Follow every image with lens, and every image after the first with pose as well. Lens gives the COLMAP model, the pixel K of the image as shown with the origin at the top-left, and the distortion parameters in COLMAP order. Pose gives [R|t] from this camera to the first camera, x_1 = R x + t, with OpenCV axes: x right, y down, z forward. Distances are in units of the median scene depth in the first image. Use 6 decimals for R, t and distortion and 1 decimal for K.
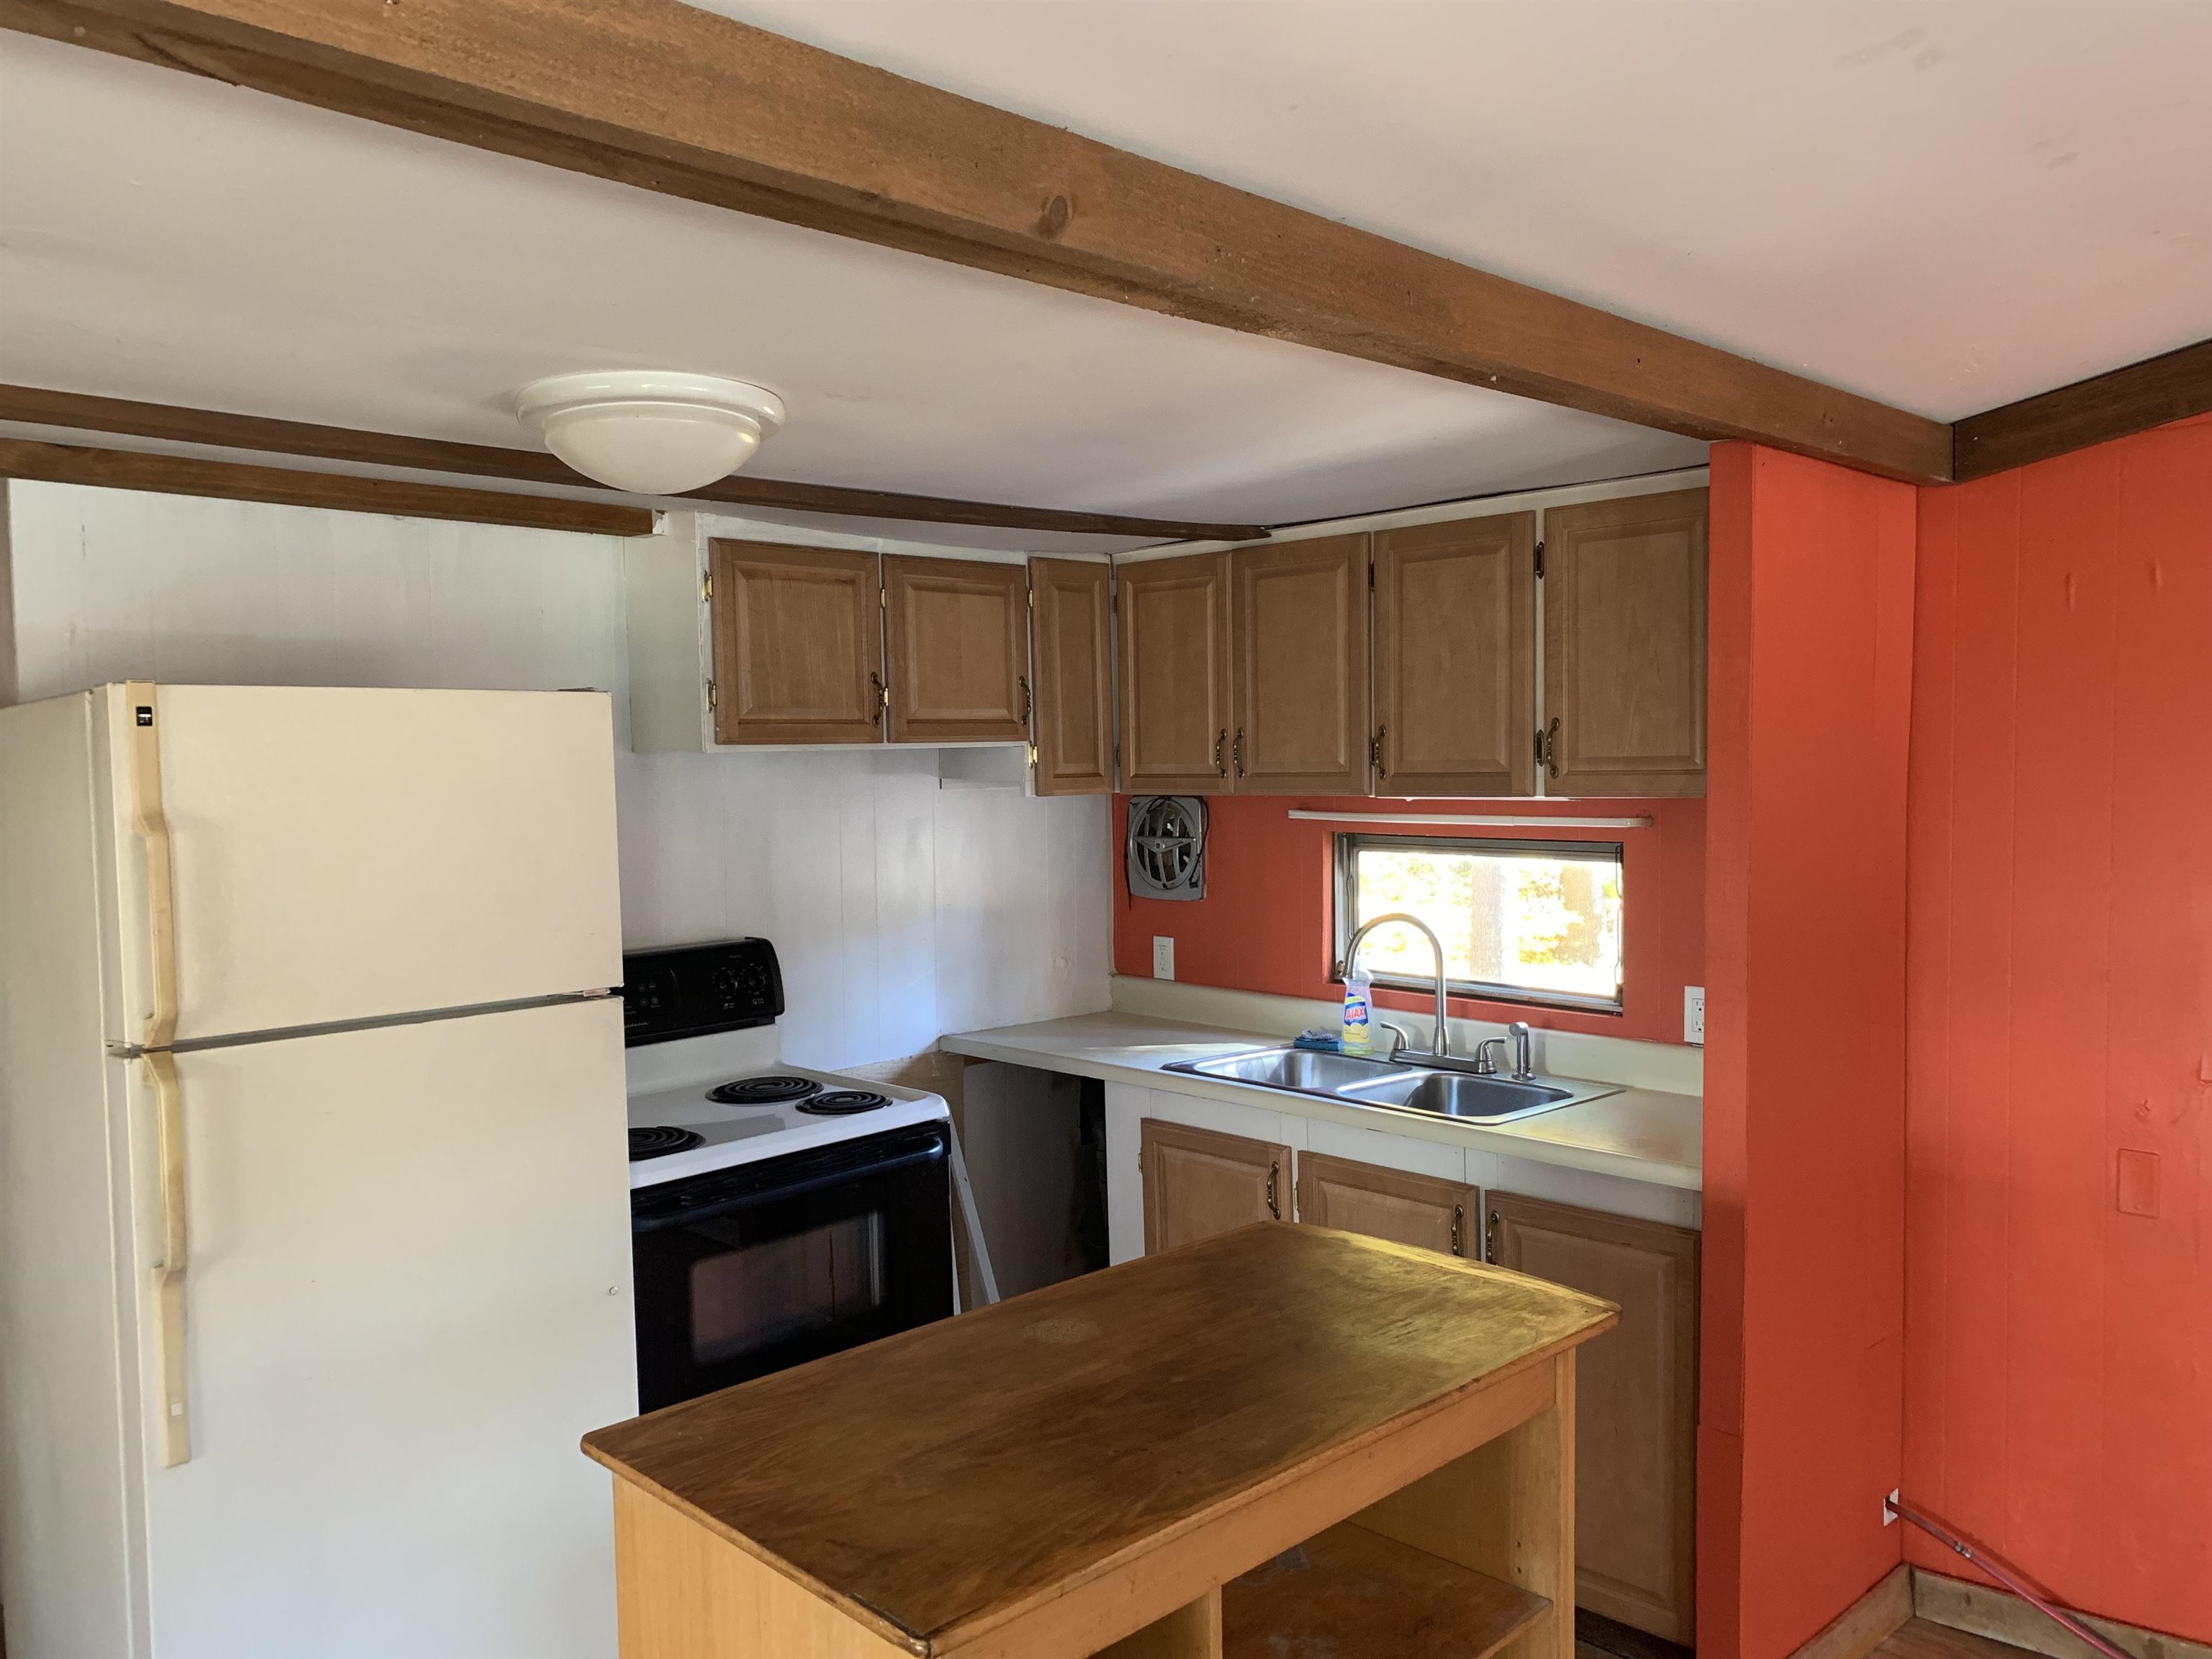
lens RADIAL K [[1670.9, 0, 1080.8], [0, 1670.9, 850.0], [0, 0, 1]] dist [0.088225, -0.143361]
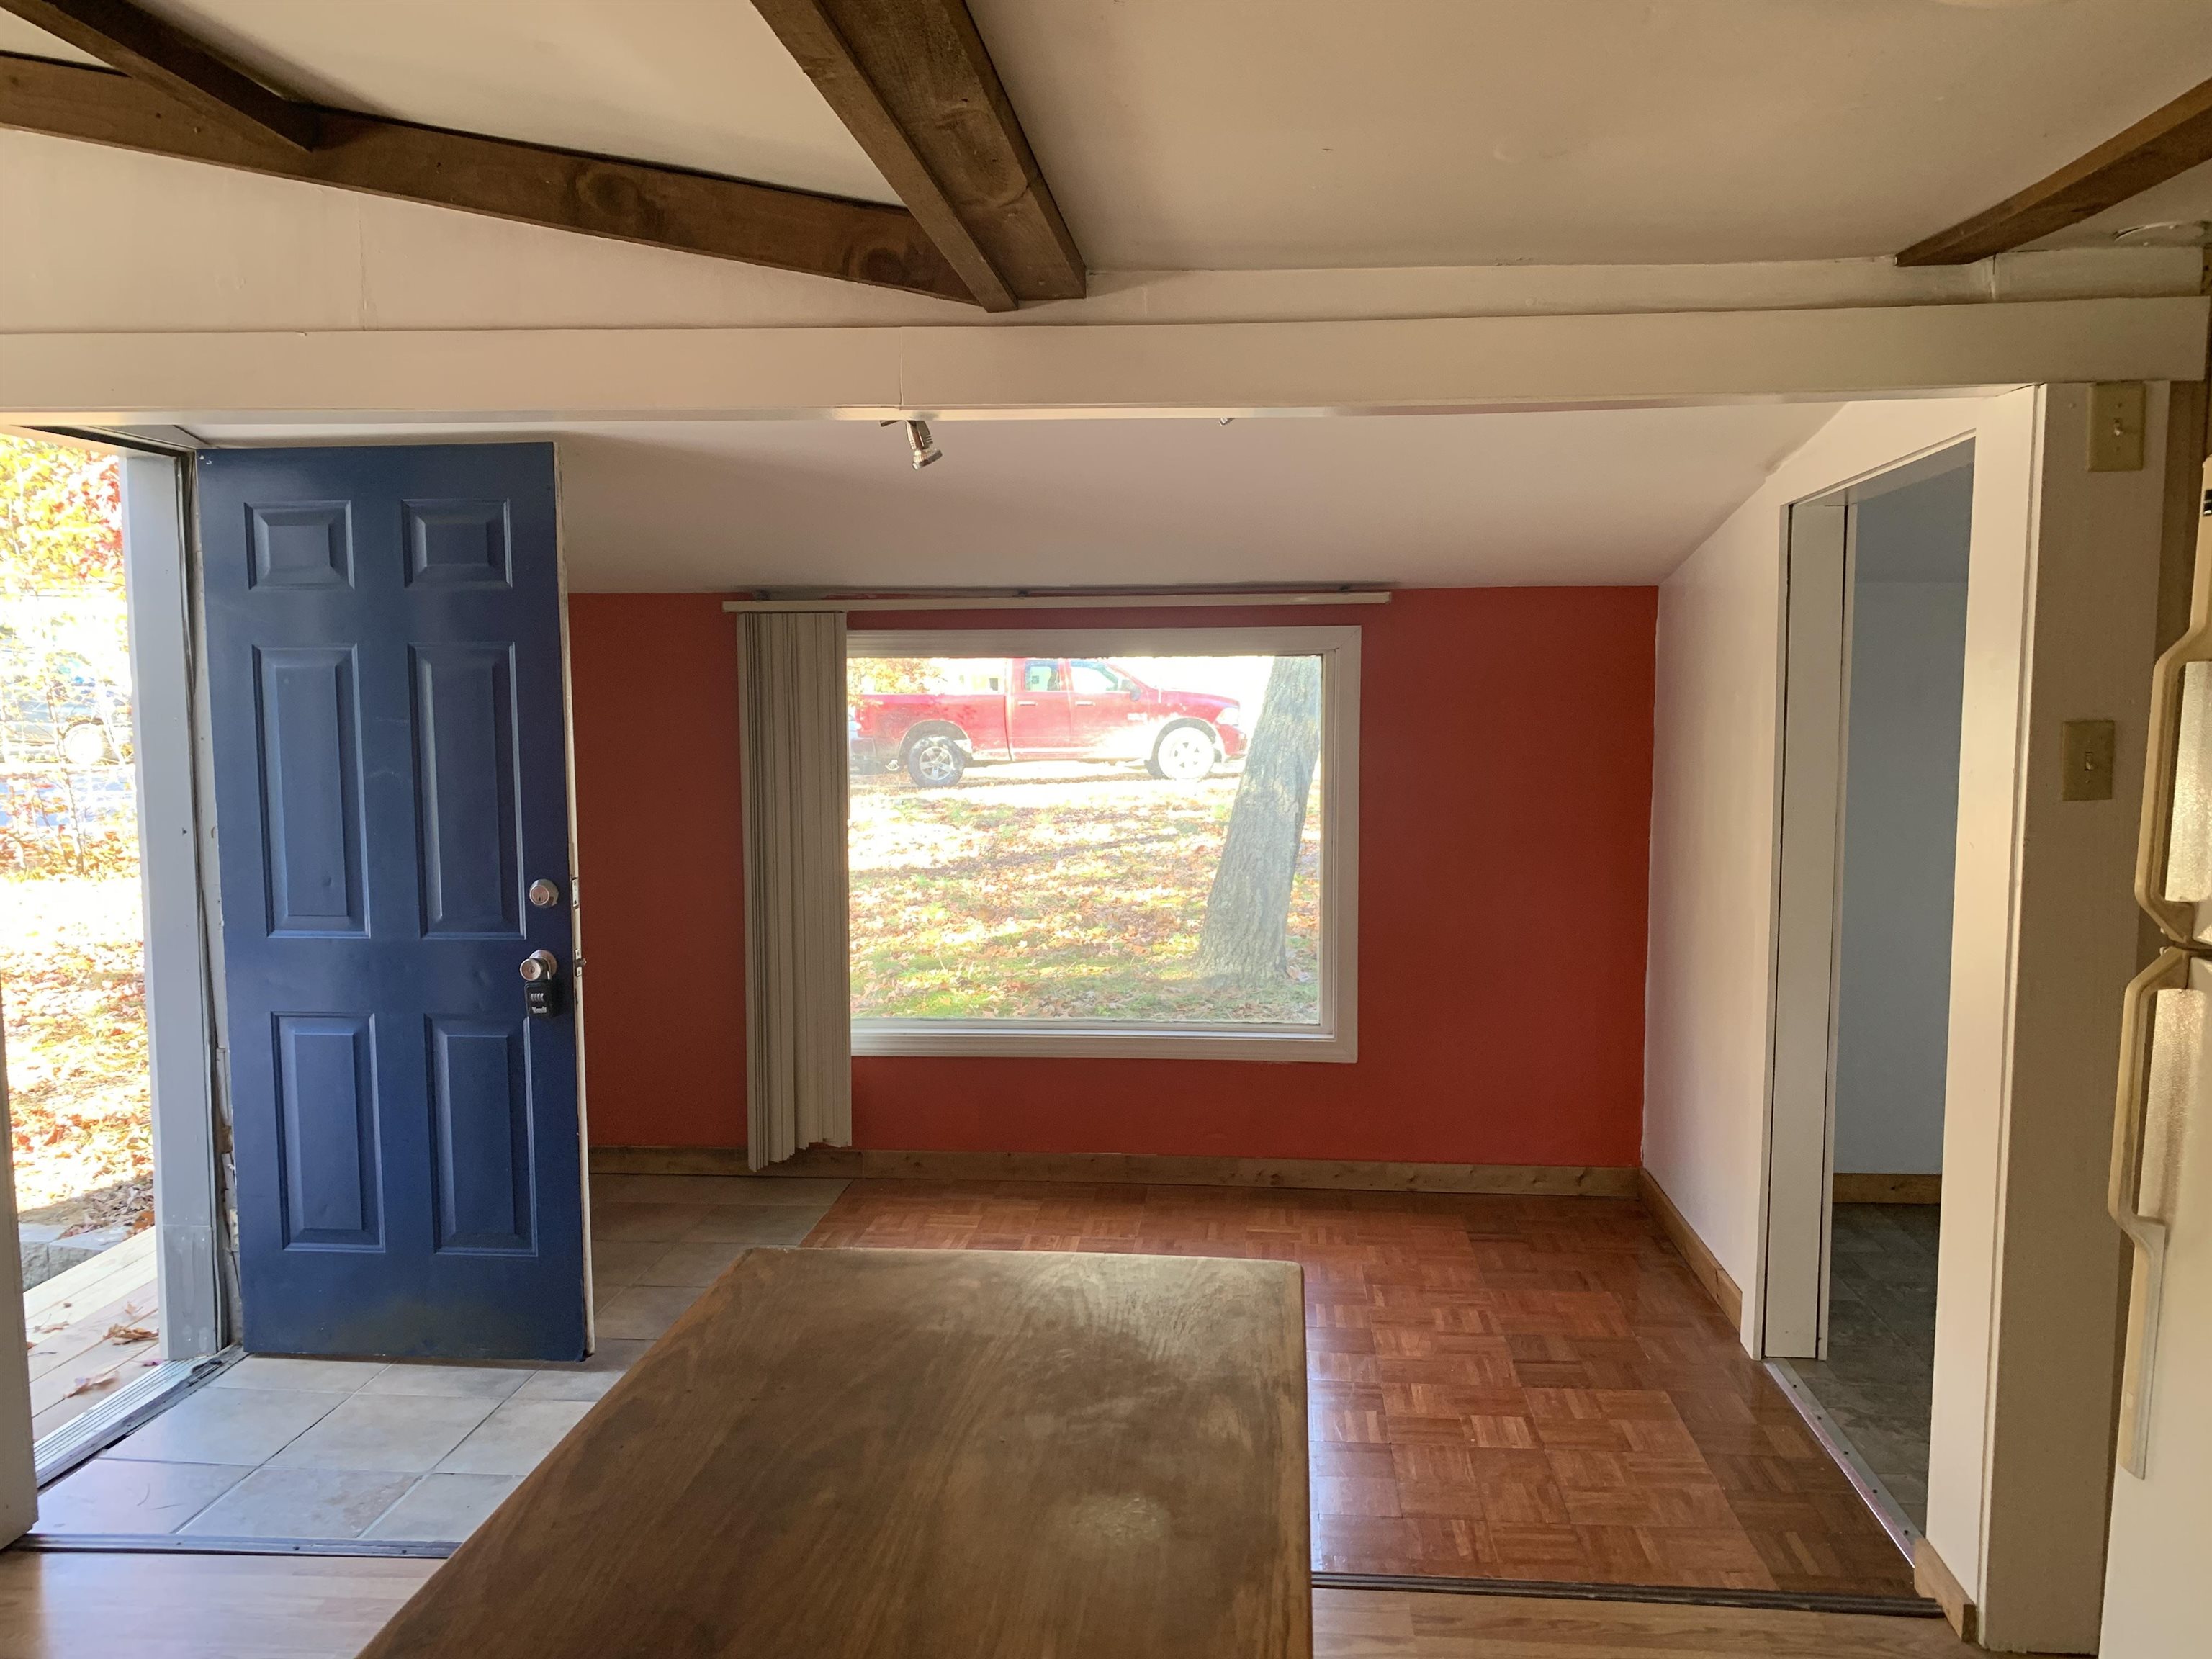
lens RADIAL K [[1679.9, 0, 1110.0], [0, 1679.9, 856.0], [0, 0, 1]] dist [0.093398, -0.144049]
pose [[-0.758924, 0.088773, -0.645099, 0.187734], [-0.021305, 0.986748, 0.160853, -0.021090], [0.650830, 0.135819, -0.746976, 0.760474]]
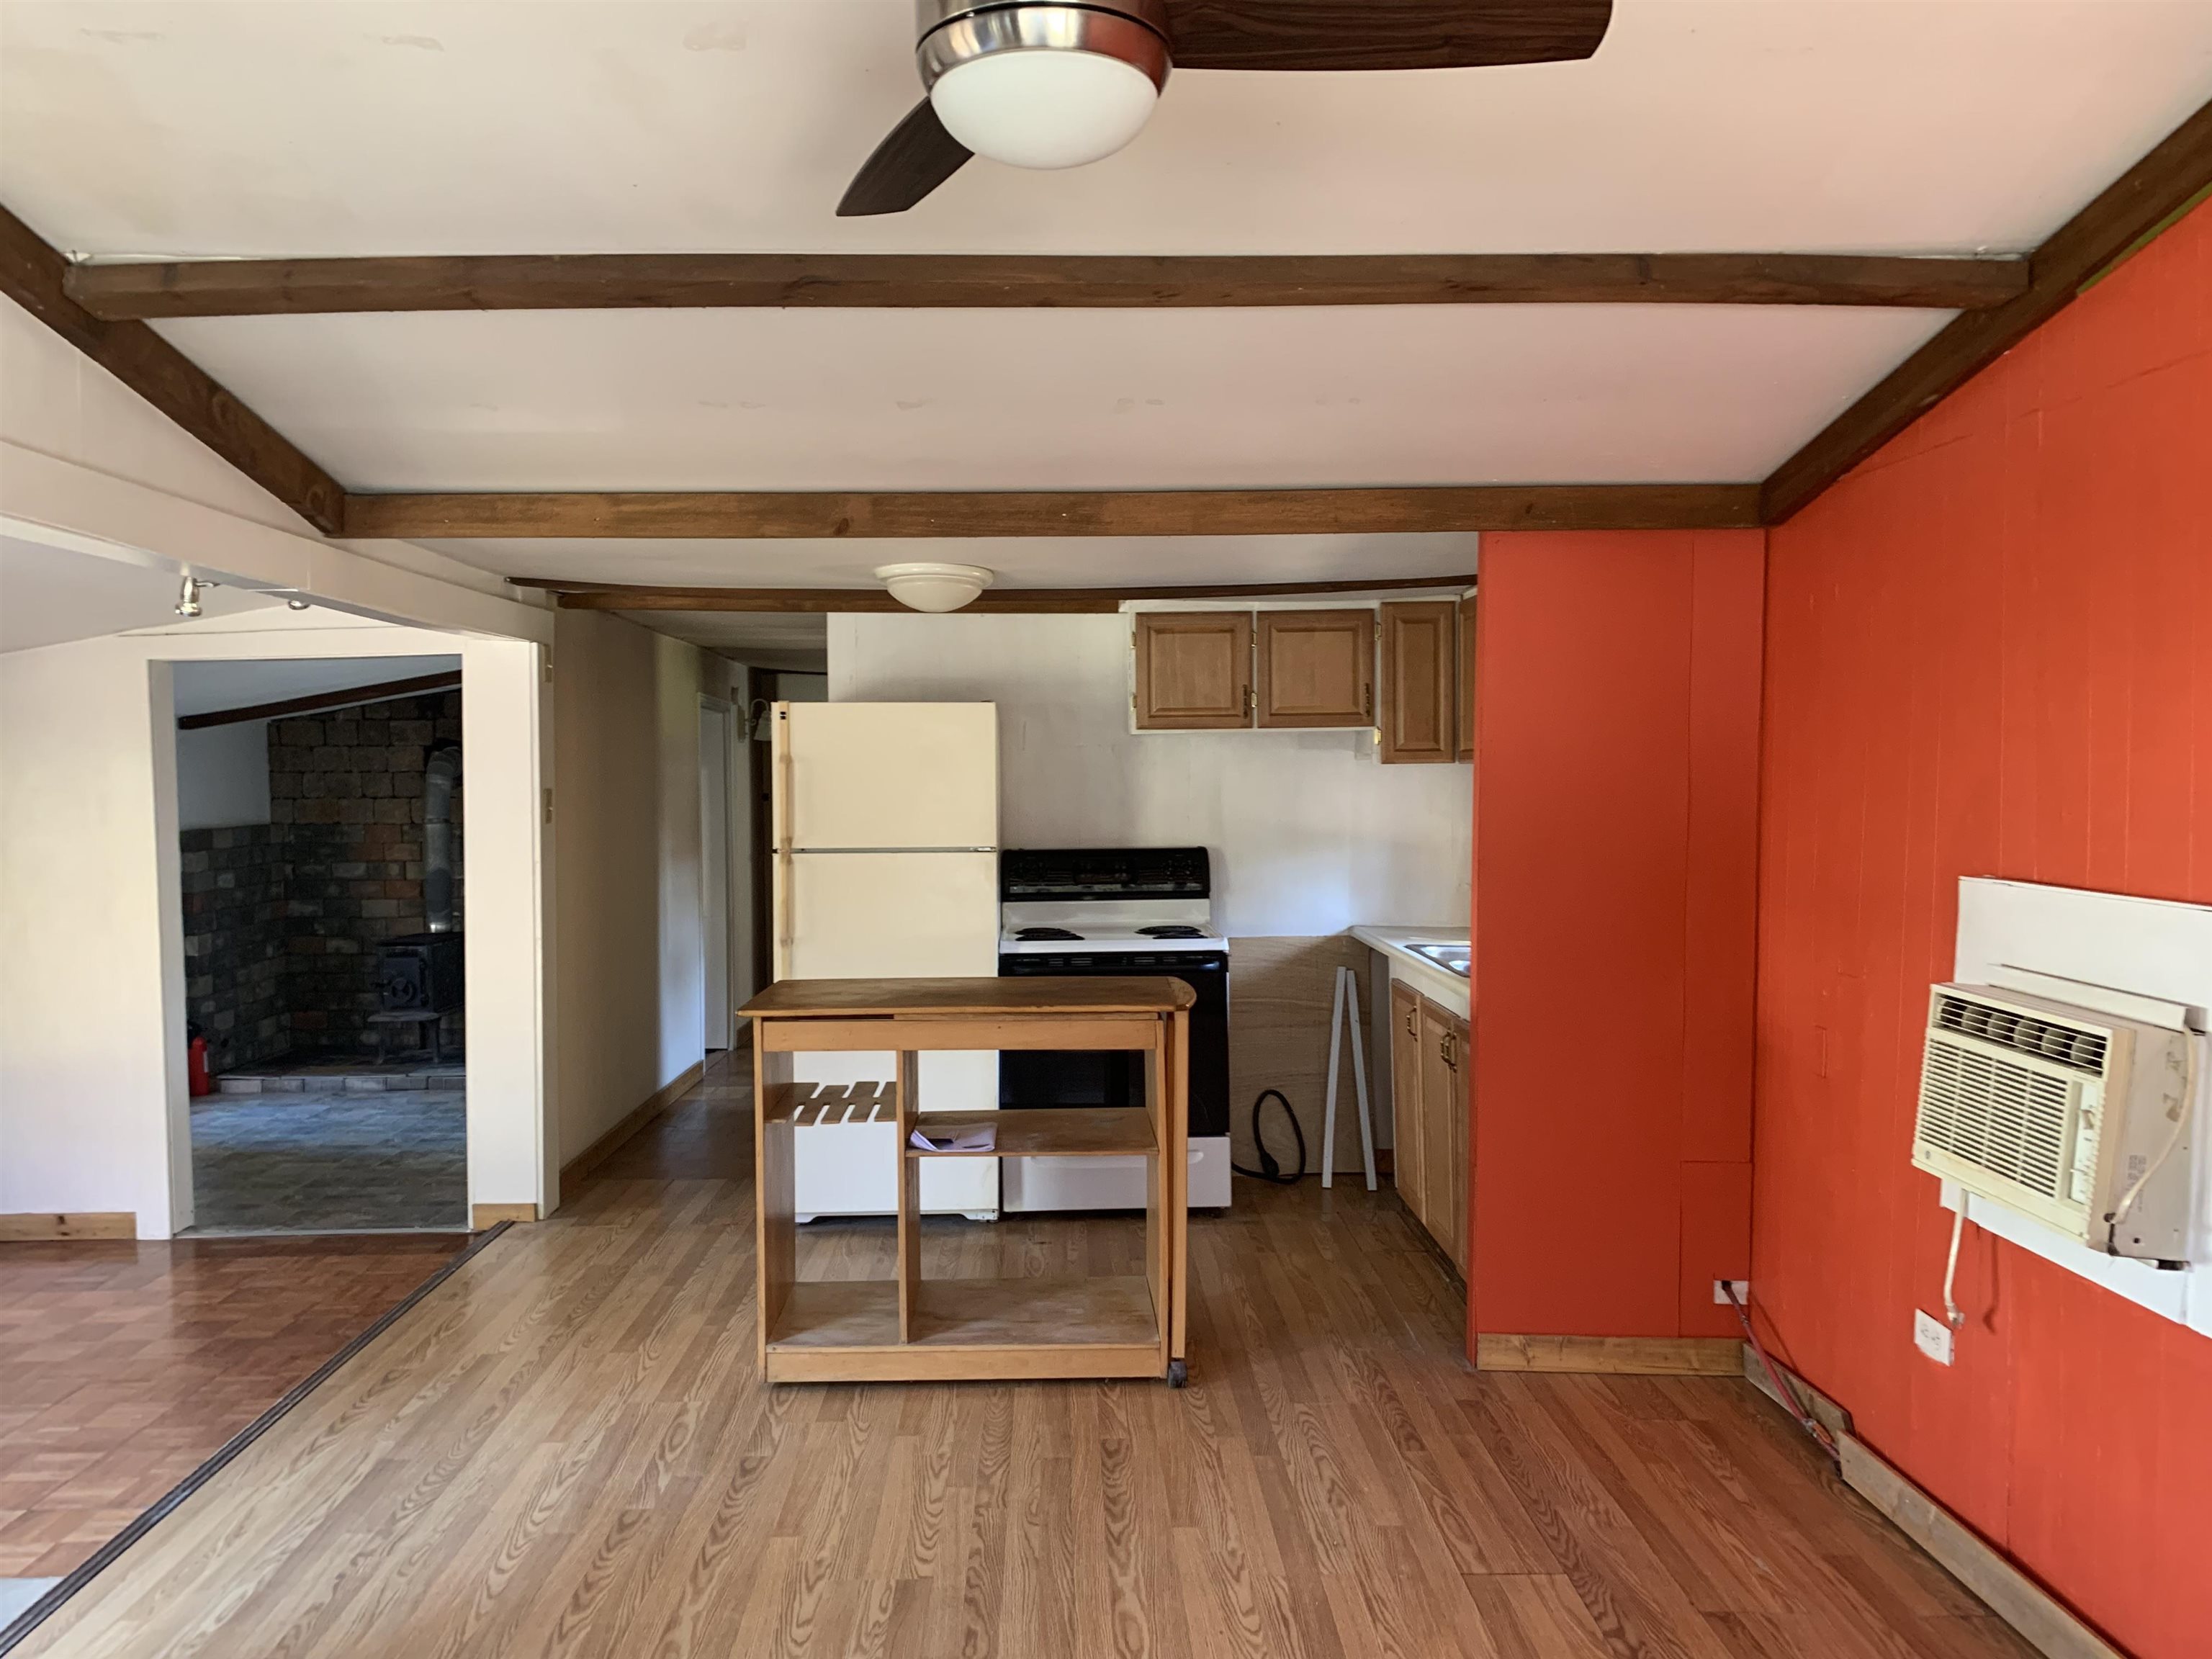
lens RADIAL K [[1665.8, 0, 1106.0], [0, 1665.8, 829.5], [0, 0, 1]] dist [0.007689, -0.031992]
pose [[0.735514, 0.035864, -0.676560, 0.863710], [-0.044694, 0.998991, 0.004367, 0.033111], [0.676034, 0.027026, 0.736375, -0.276935]]
